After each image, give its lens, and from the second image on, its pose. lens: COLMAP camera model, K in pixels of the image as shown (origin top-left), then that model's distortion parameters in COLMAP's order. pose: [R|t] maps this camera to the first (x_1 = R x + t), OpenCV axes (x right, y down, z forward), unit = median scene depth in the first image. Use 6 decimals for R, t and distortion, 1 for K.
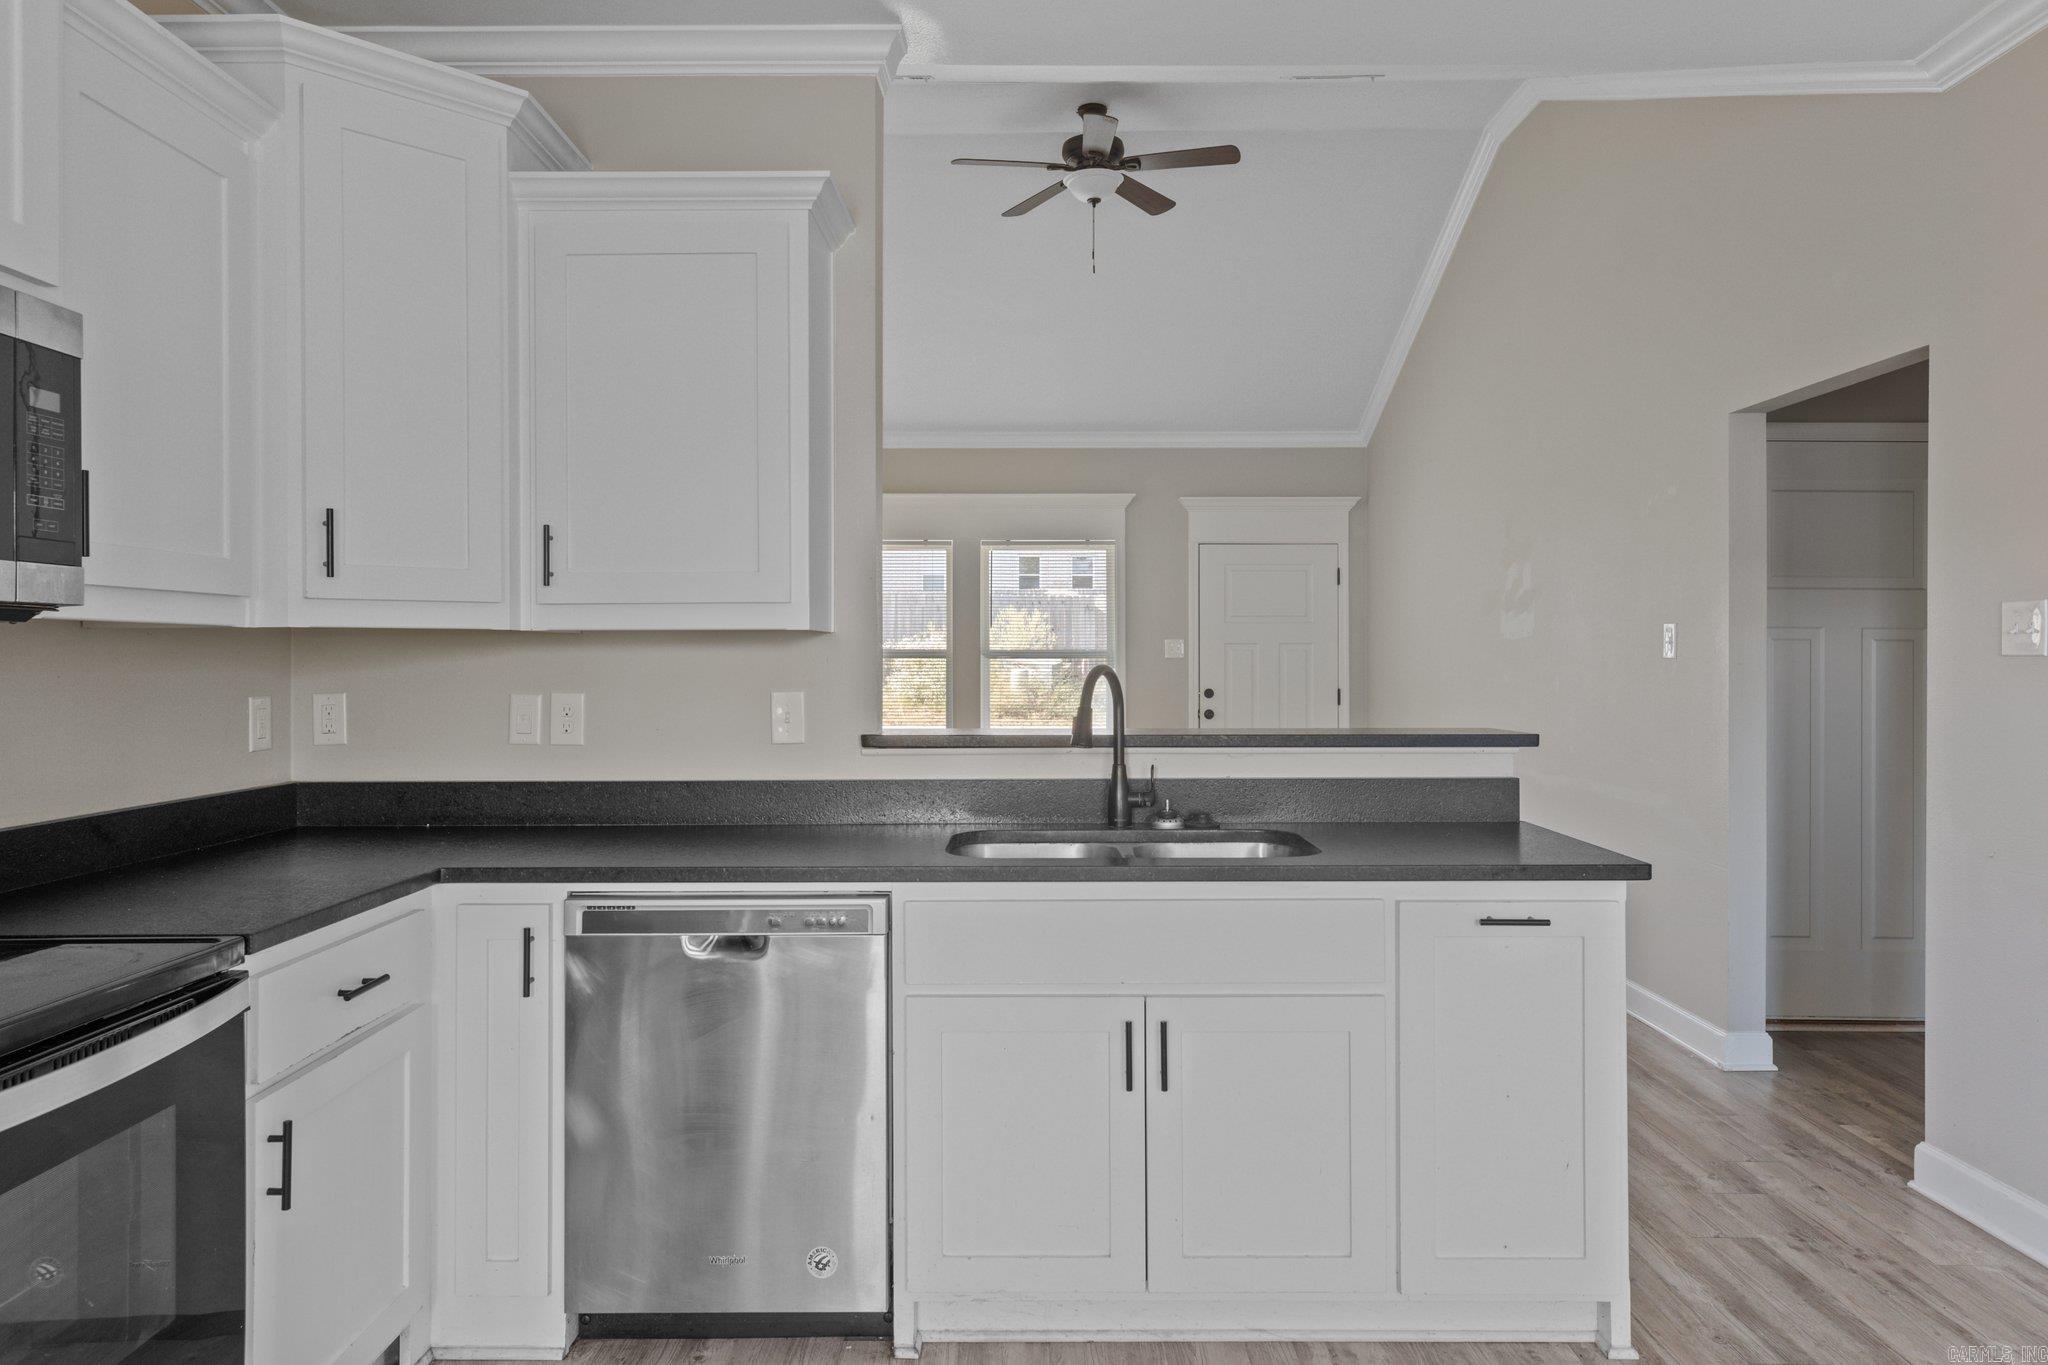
lens RADIAL K [[1309.2, 0, 1010.2], [0, 1309.2, 645.3], [0, 0, 1]] dist [0.007081, 0.004129]
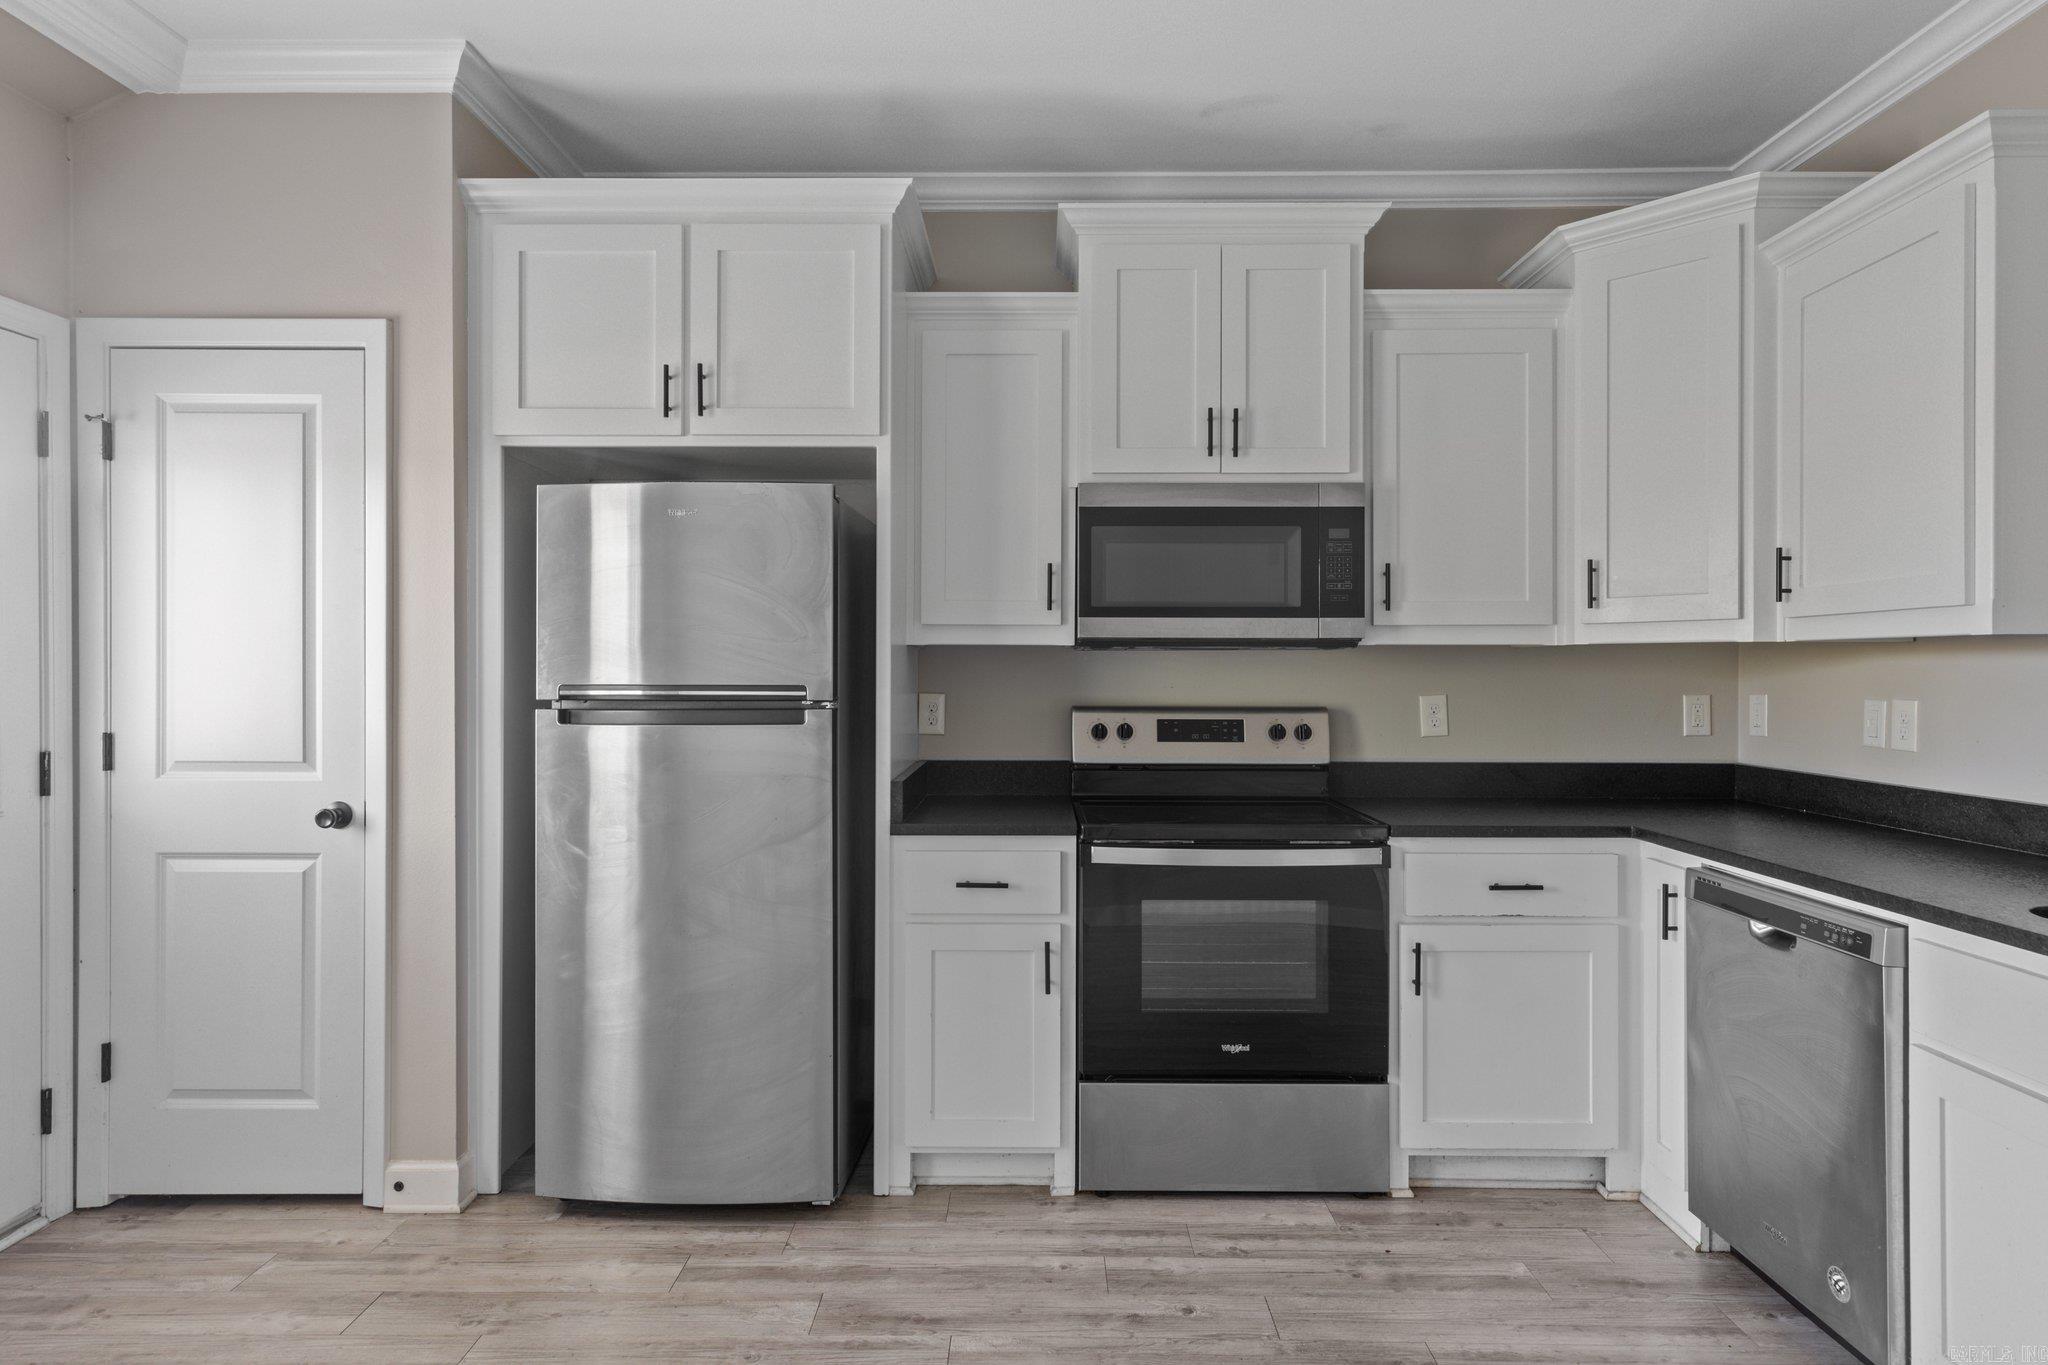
lens RADIAL K [[1145.1, 0, 1026.8], [0, 1145.1, 673.6], [0, 0, 1]] dist [0.004010, 0.001002]
pose [[0.001011, 0.006605, -0.999978, 0.559266], [0.008586, 0.999941, 0.006613, 0.003920], [0.999963, -0.008593, 0.000954, 0.313330]]
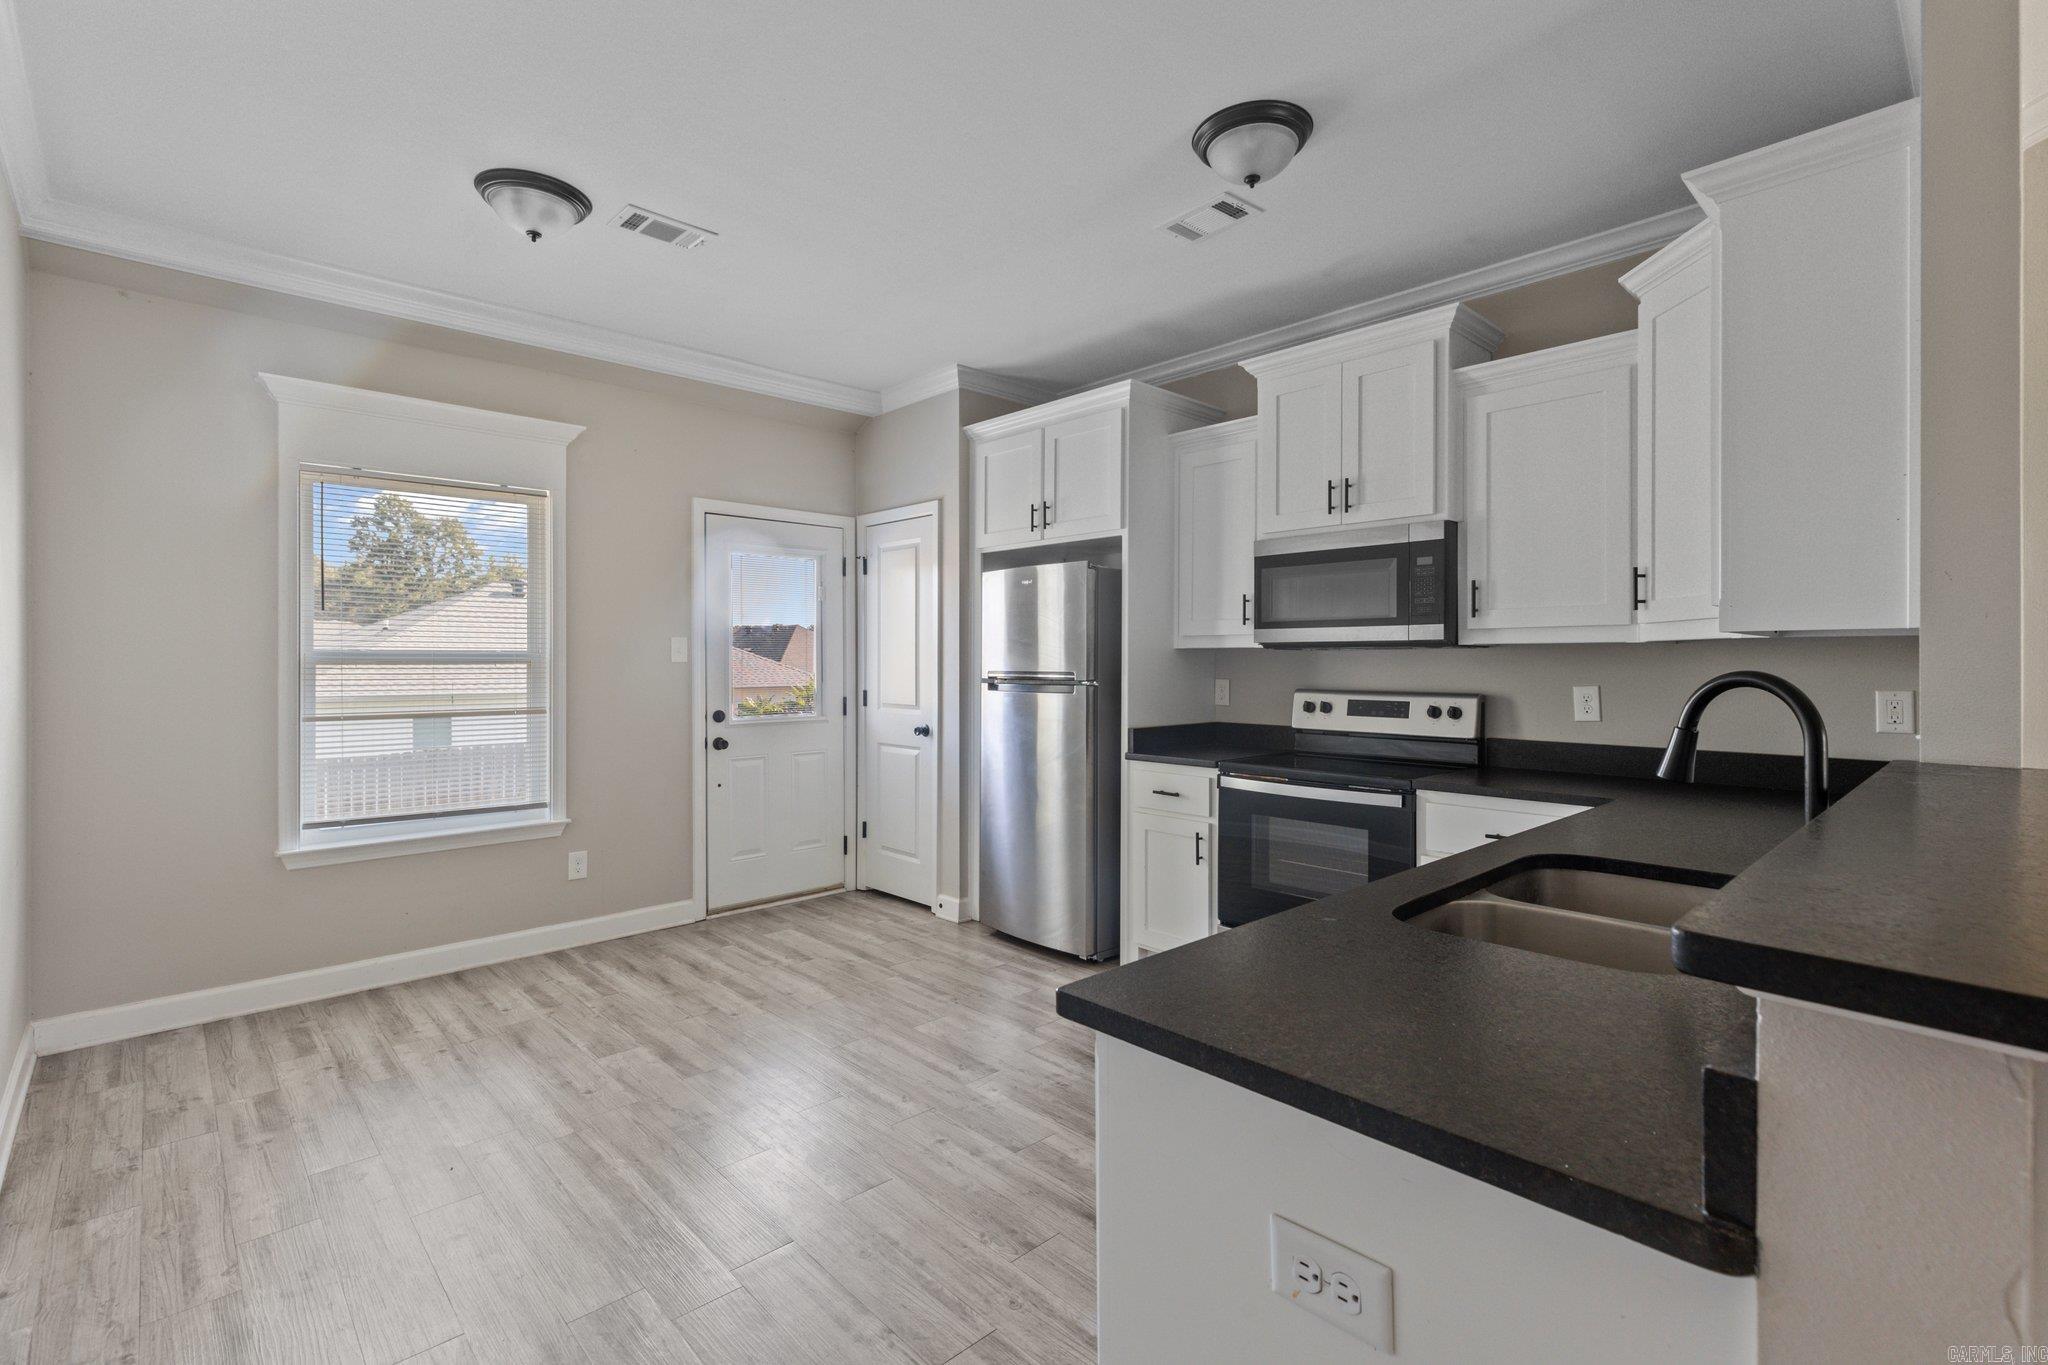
lens RADIAL K [[922.2, 0, 1018.3], [0, 922.2, 665.5], [0, 0, 1]] dist [-0.001534, 0.000733]
pose [[-0.724147, 0.002959, -0.689640, 0.629432], [0.006773, 0.999973, -0.002822, 0.011133], [0.689613, -0.006715, -0.724147, 1.021188]]
